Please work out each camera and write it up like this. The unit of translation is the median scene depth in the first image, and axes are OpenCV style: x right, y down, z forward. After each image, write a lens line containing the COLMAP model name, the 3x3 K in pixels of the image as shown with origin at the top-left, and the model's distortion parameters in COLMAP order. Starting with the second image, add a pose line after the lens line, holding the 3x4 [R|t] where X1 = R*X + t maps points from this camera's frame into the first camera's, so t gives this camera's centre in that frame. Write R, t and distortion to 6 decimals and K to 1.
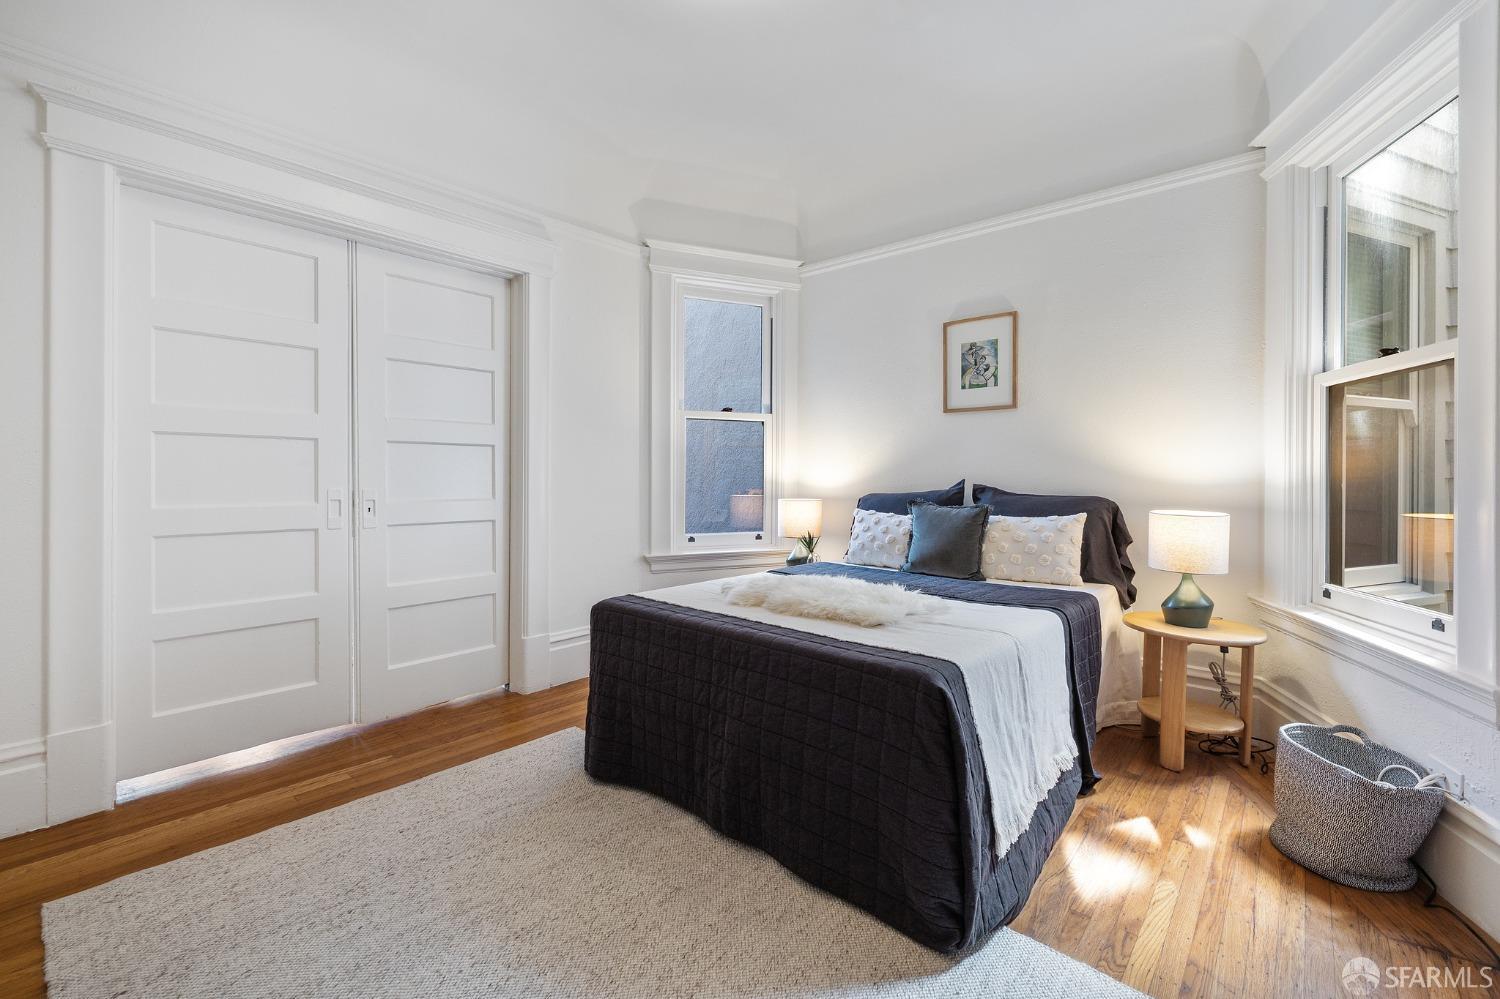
lens RADIAL K [[636.2, 0, 742.5], [0, 636.2, 484.3], [0, 0, 1]] dist [0.002314, -0.000133]
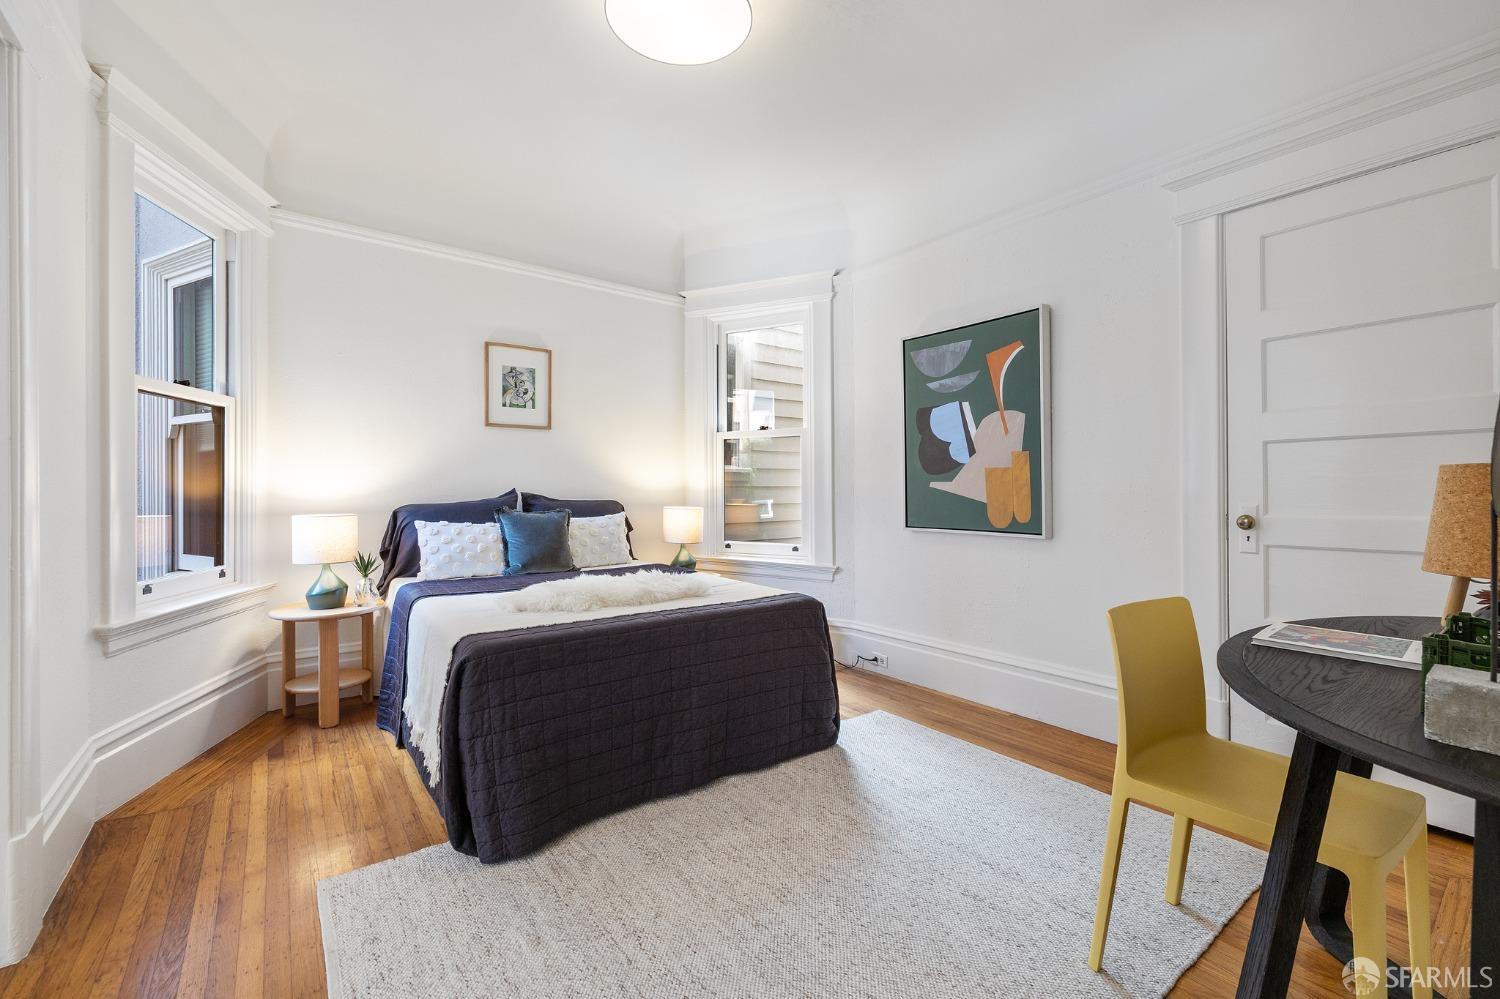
lens RADIAL K [[636.2, 0, 746.2], [0, 636.2, 490.6], [0, 0, 1]] dist [0.002314, -0.000133]
pose [[0.202594, -0.005410, 0.979248, -0.662240], [0.014597, 0.999890, 0.002504, -0.000975], [-0.979154, 0.013787, 0.202651, 0.377485]]
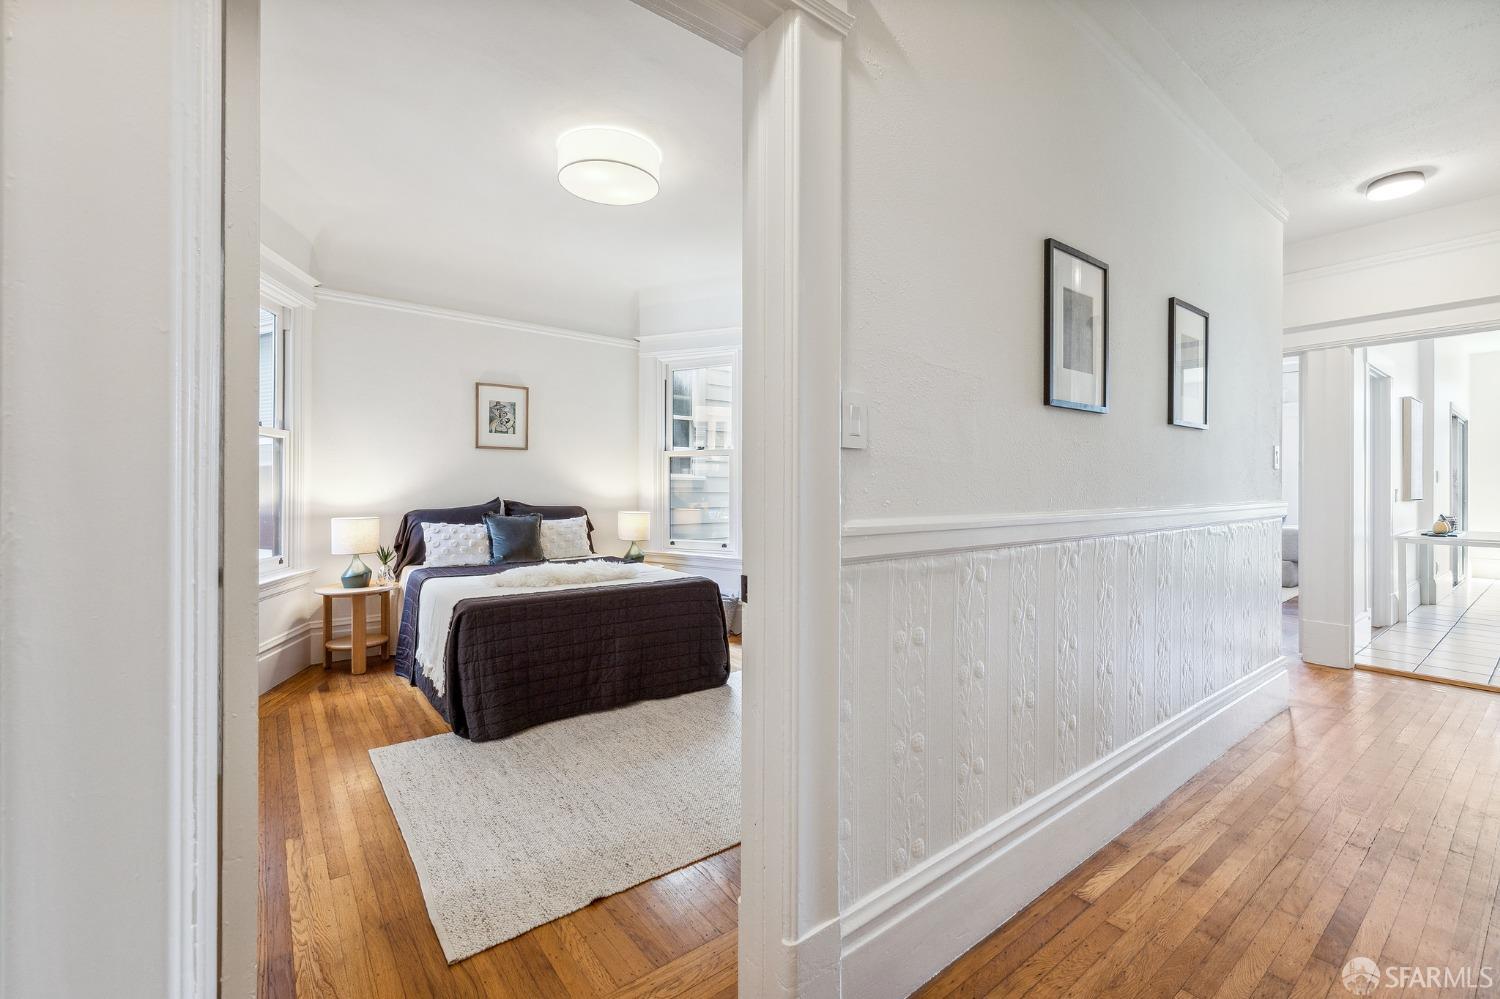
lens RADIAL K [[636.2, 0, 749.5], [0, 636.2, 491.7], [0, 0, 1]] dist [0.002314, -0.000133]
pose [[0.186063, -0.008686, 0.982499, -0.950383], [0.007990, 0.999941, 0.007327, -0.025876], [-0.982505, 0.006487, 0.186122, 0.181701]]
